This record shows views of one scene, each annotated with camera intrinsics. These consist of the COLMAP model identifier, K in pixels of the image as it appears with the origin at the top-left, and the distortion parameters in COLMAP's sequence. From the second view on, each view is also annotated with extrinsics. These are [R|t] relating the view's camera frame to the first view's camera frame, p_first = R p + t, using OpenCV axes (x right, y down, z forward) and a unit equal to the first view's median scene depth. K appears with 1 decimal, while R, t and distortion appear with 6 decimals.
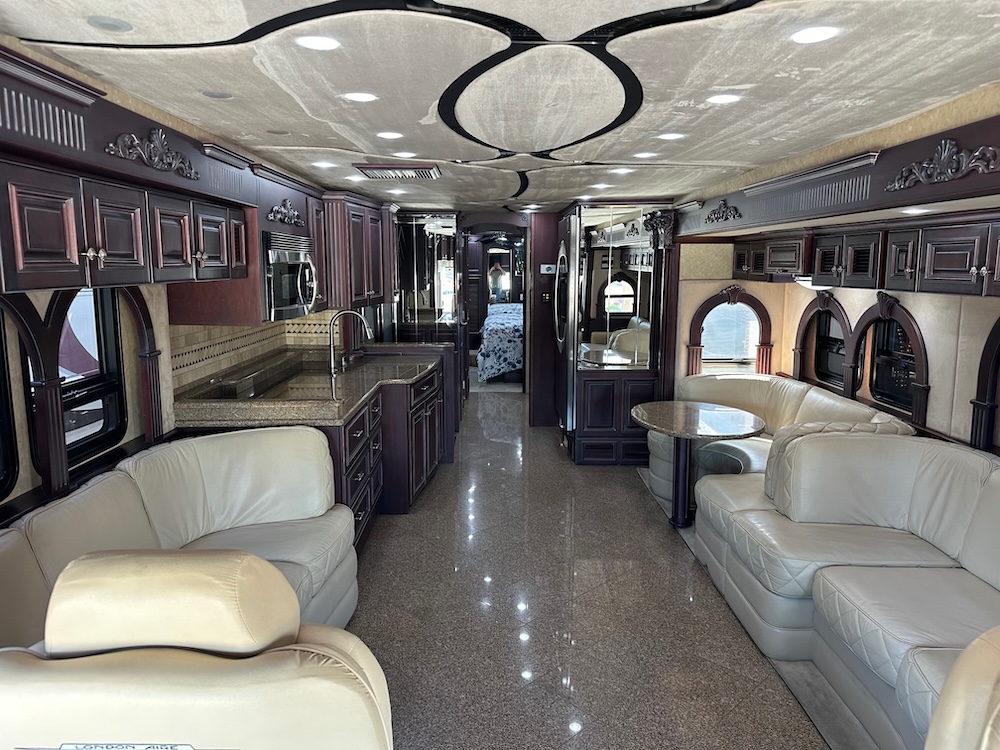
lens RADIAL K [[701.3, 0, 503.9], [0, 701.3, 378.8], [0, 0, 1]] dist [-0.009737, -0.005120]
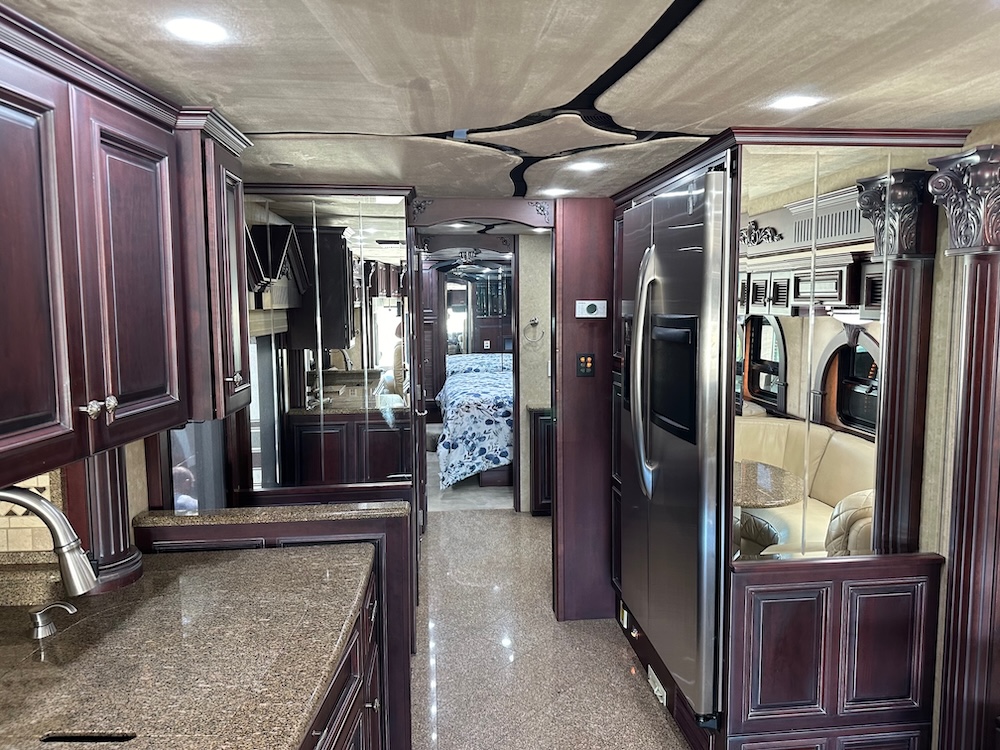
lens RADIAL K [[701.3, 0, 499.6], [0, 701.3, 367.2], [0, 0, 1]] dist [-0.009737, -0.005120]
pose [[0.996675, -0.019457, 0.079128, -0.030994], [0.024890, 0.997357, -0.068264, -0.059432], [-0.077590, 0.070007, 0.994524, 0.367300]]
